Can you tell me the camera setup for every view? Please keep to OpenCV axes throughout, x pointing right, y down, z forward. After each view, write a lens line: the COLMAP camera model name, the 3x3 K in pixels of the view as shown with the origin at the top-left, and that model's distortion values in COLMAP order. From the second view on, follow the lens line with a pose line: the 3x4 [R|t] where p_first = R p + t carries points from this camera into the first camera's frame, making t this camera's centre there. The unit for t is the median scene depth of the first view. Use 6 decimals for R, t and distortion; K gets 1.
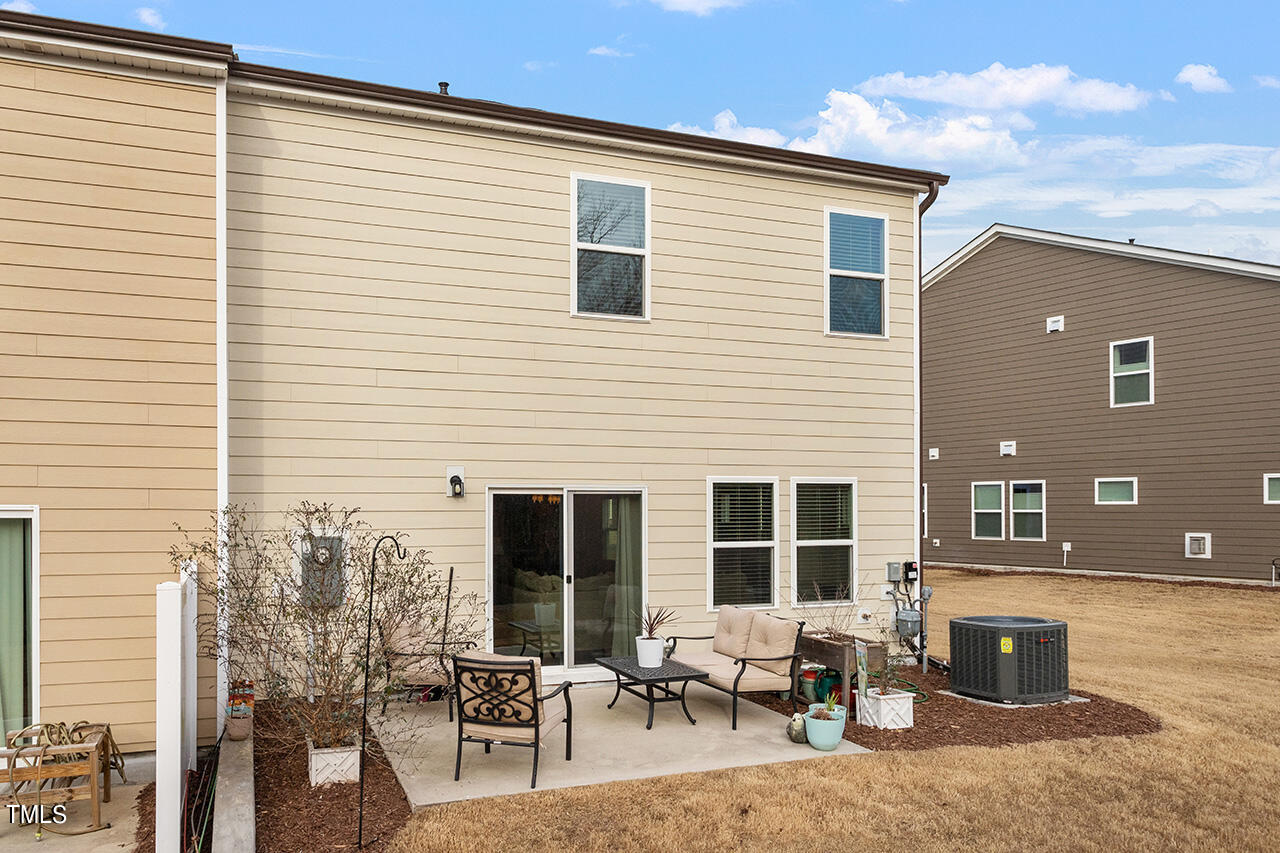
lens RADIAL K [[605.6, 0, 635.3], [0, 605.6, 423.1], [0, 0, 1]] dist [0.001267, 0.000979]
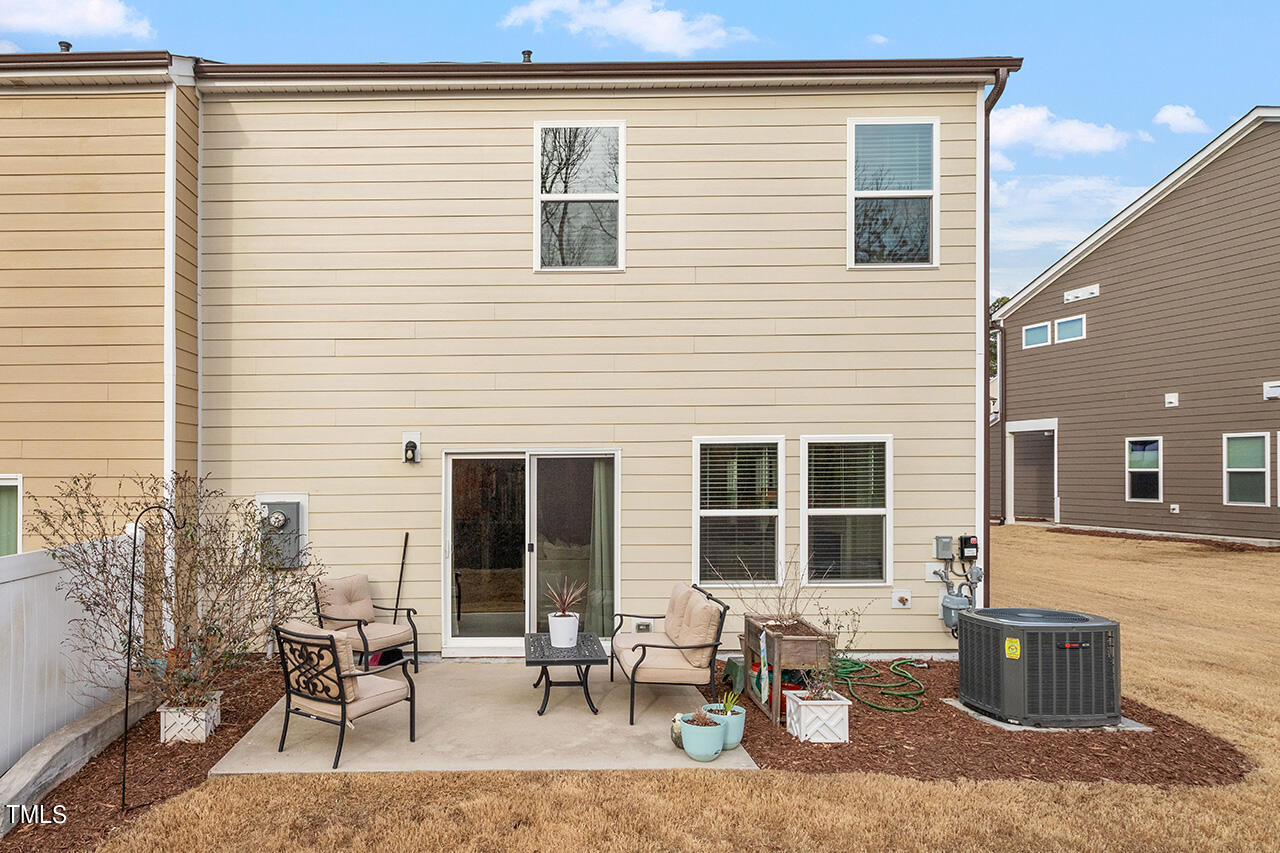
lens RADIAL K [[624.8, 0, 640.2], [0, 624.8, 381.5], [0, 0, 1]] dist [0.002712, 0.000408]
pose [[0.967366, -0.039945, -0.250215, 0.313746], [0.040308, 0.999181, -0.003677, 0.006658], [0.250157, -0.006529, 0.968183, 0.090035]]
